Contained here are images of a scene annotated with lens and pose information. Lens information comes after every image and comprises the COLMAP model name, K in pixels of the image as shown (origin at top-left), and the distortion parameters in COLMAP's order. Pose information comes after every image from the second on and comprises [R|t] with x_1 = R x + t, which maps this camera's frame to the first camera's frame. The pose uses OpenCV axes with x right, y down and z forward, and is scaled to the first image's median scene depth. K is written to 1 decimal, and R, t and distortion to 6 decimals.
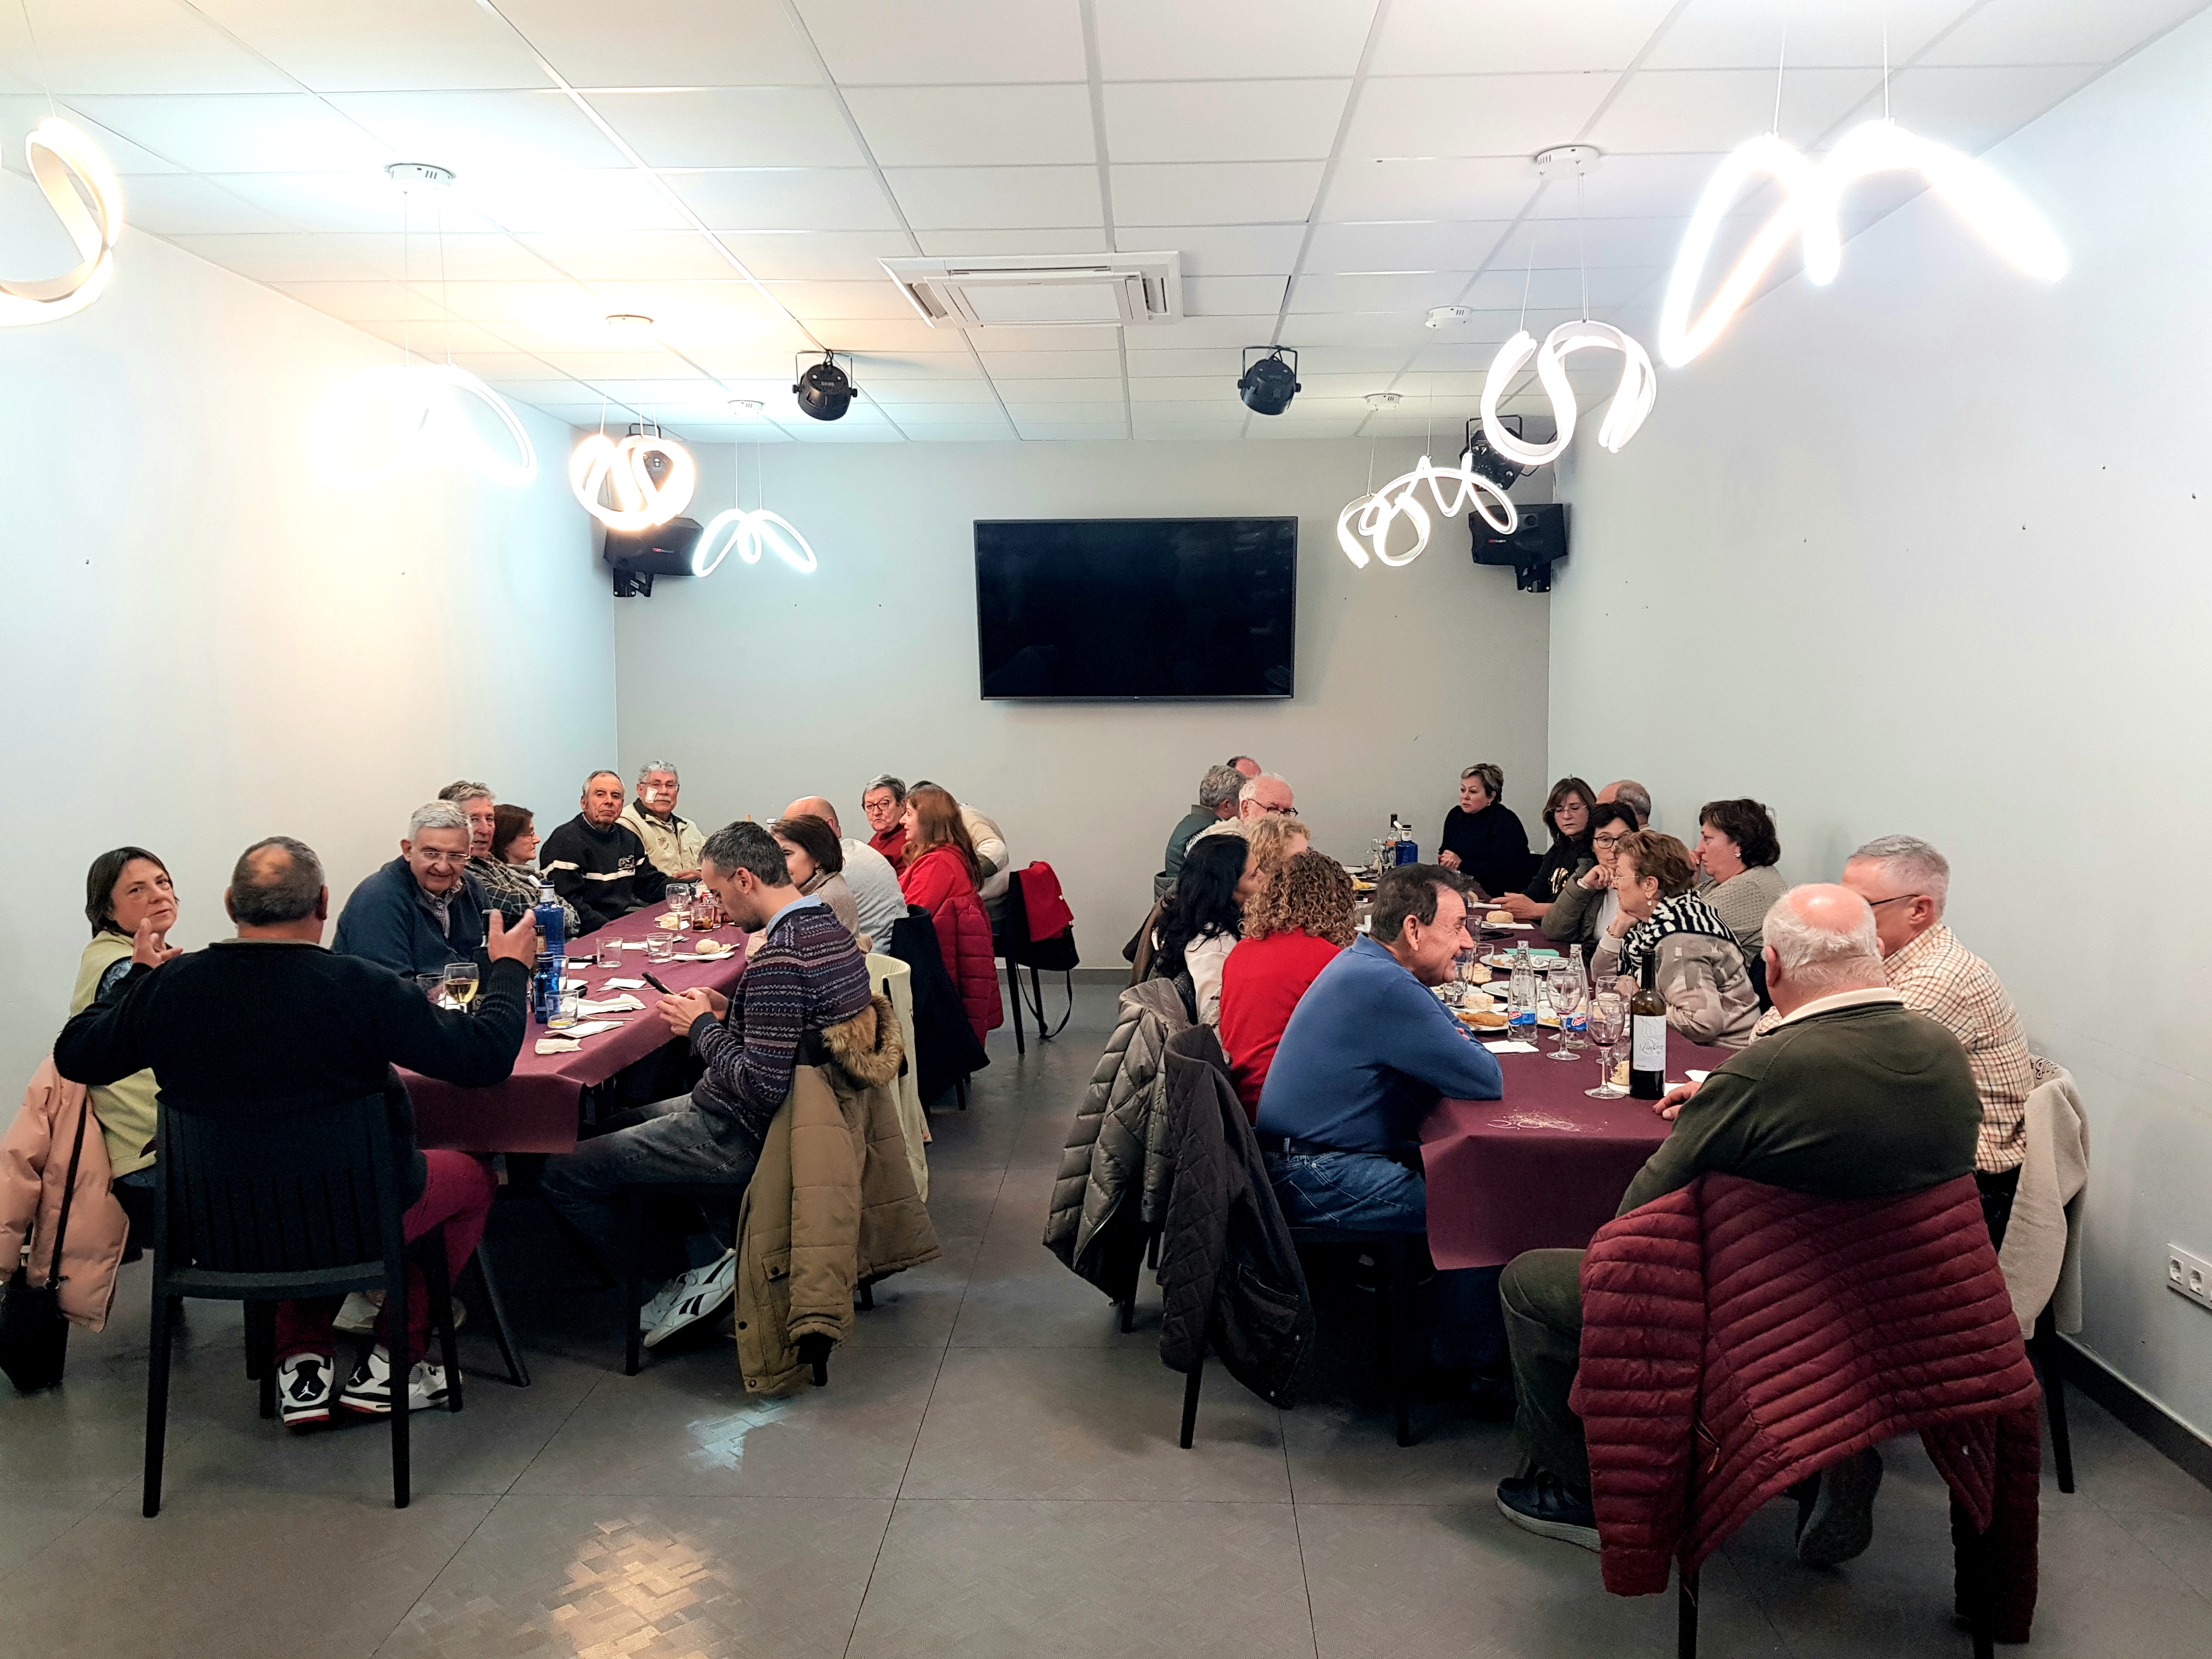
lens RADIAL K [[1652.4, 0, 1106.0], [0, 1652.4, 829.5], [0, 0, 1]] dist [-0.005006, -0.000656]
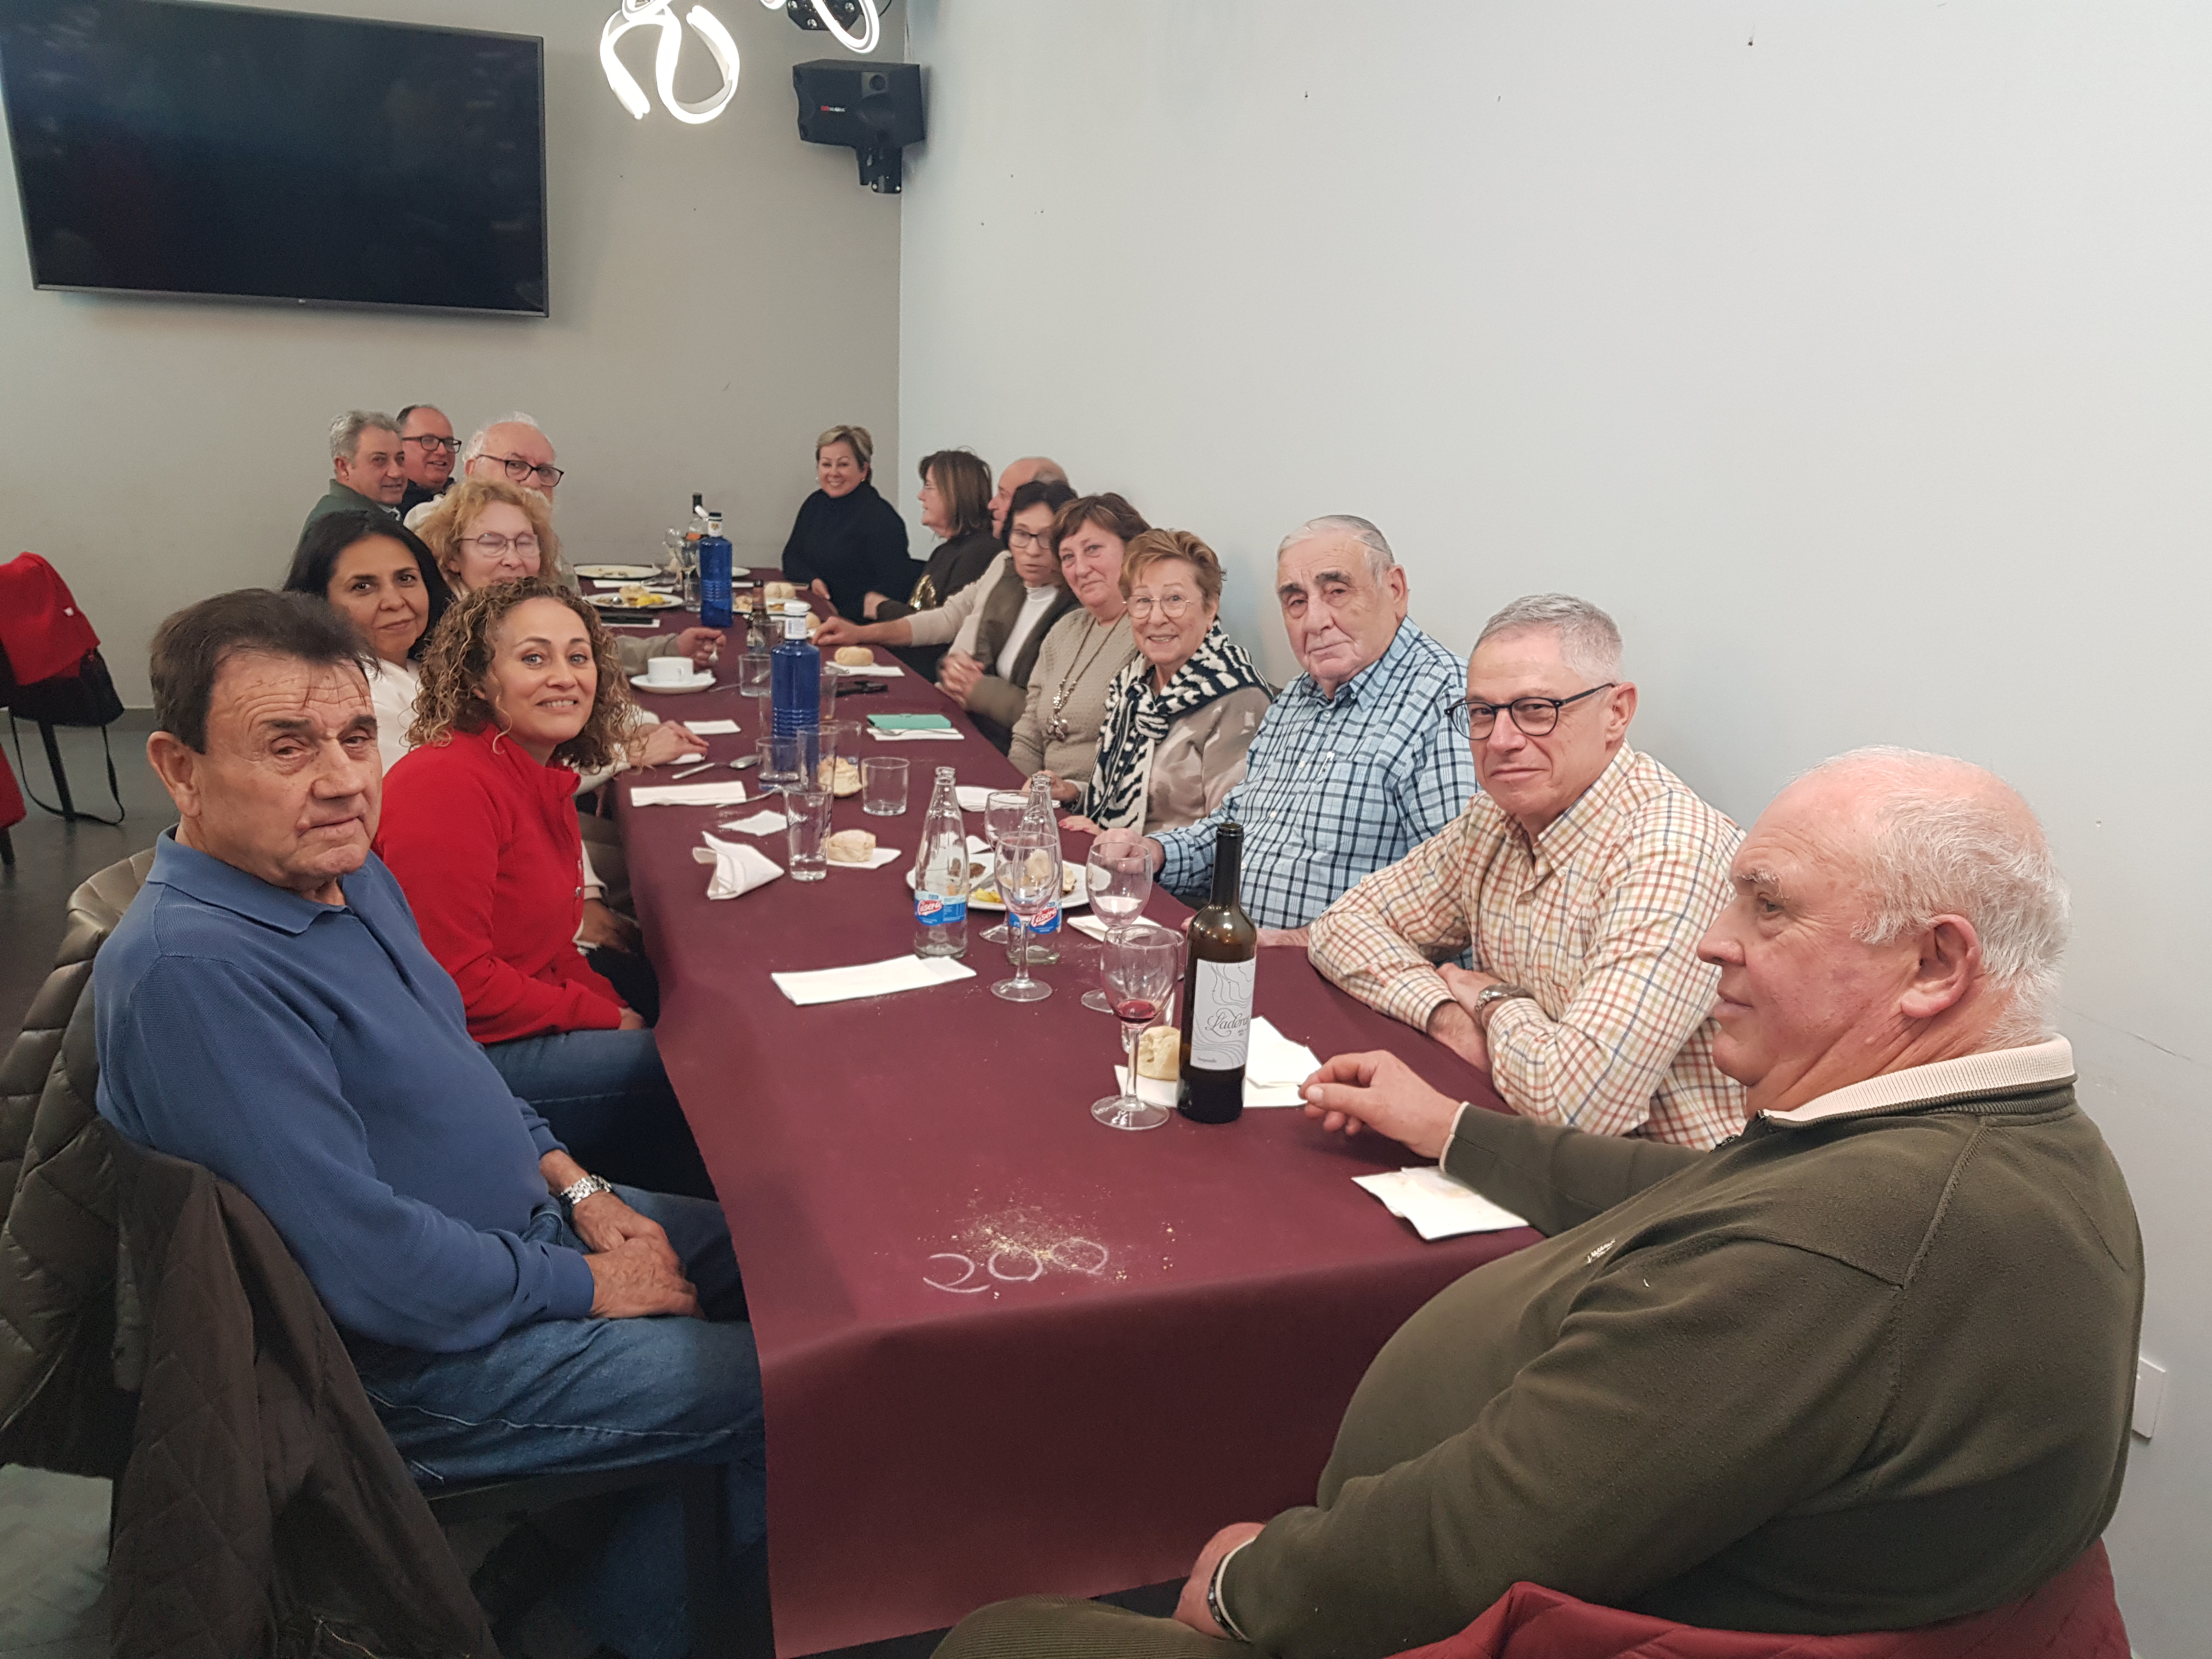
lens RADIAL K [[1652.4, 0, 1106.0], [0, 1652.4, 829.5], [0, 0, 1]] dist [-0.005006, -0.000656]
pose [[0.909292, -0.021169, 0.415619, 0.062193], [-0.061701, 0.980810, 0.184946, -0.008988], [-0.411558, -0.193814, 0.890537, 0.396201]]
